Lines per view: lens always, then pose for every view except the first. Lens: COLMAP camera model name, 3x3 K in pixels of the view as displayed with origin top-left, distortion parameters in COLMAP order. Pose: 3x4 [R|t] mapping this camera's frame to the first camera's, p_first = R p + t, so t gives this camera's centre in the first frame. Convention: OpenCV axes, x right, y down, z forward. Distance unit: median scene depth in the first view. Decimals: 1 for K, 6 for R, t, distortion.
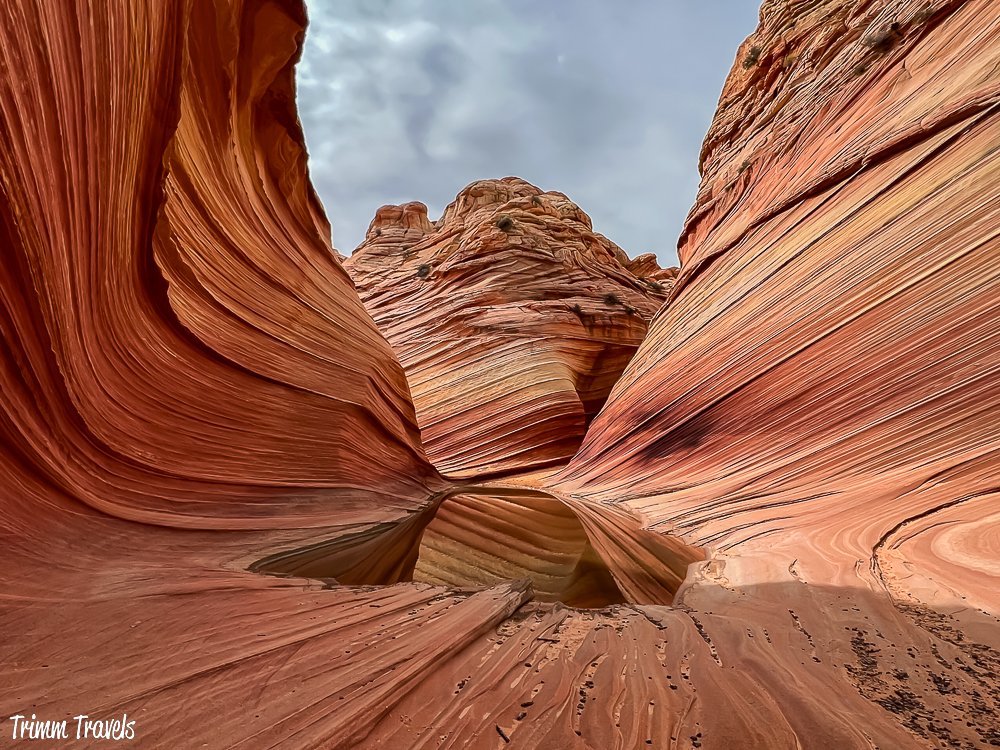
lens RADIAL K [[653.6, 0, 500.0], [0, 653.6, 375.0], [0, 0, 1]] dist [0.003643, -0.000044]
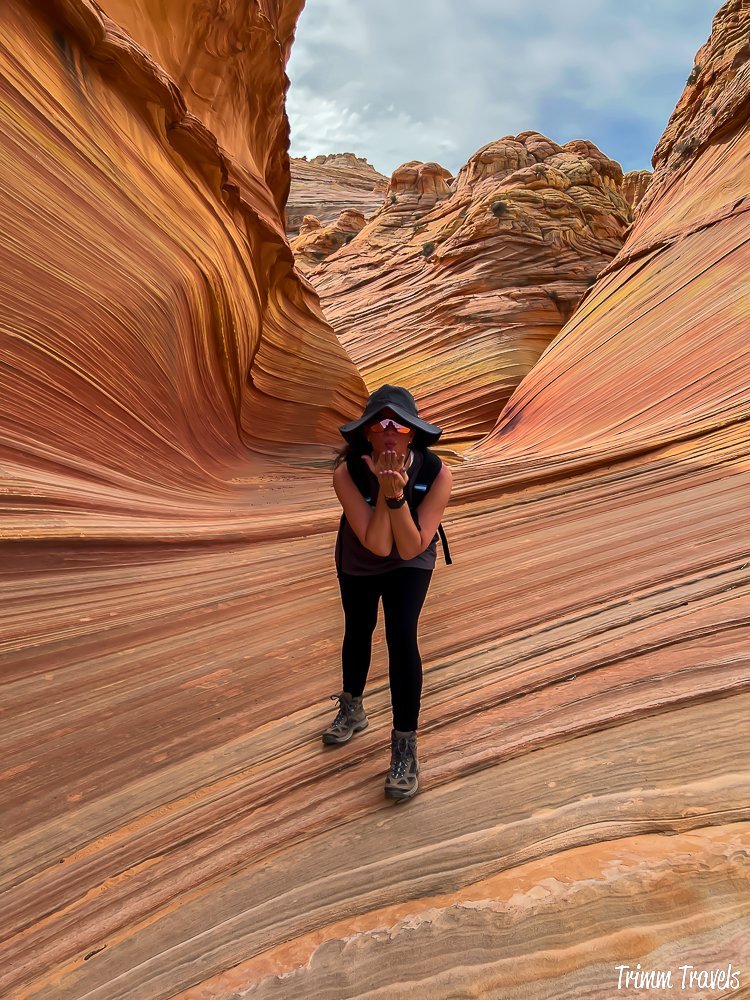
lens RADIAL K [[777.5, 0, 376.3], [0, 777.5, 521.5], [0, 0, 1]] dist [0.004427, -0.010691]
pose [[0.970241, 0.058111, -0.235063, 0.148063], [0.003828, 0.966972, 0.254852, -0.063371], [0.242109, -0.248168, 0.937974, -0.380750]]
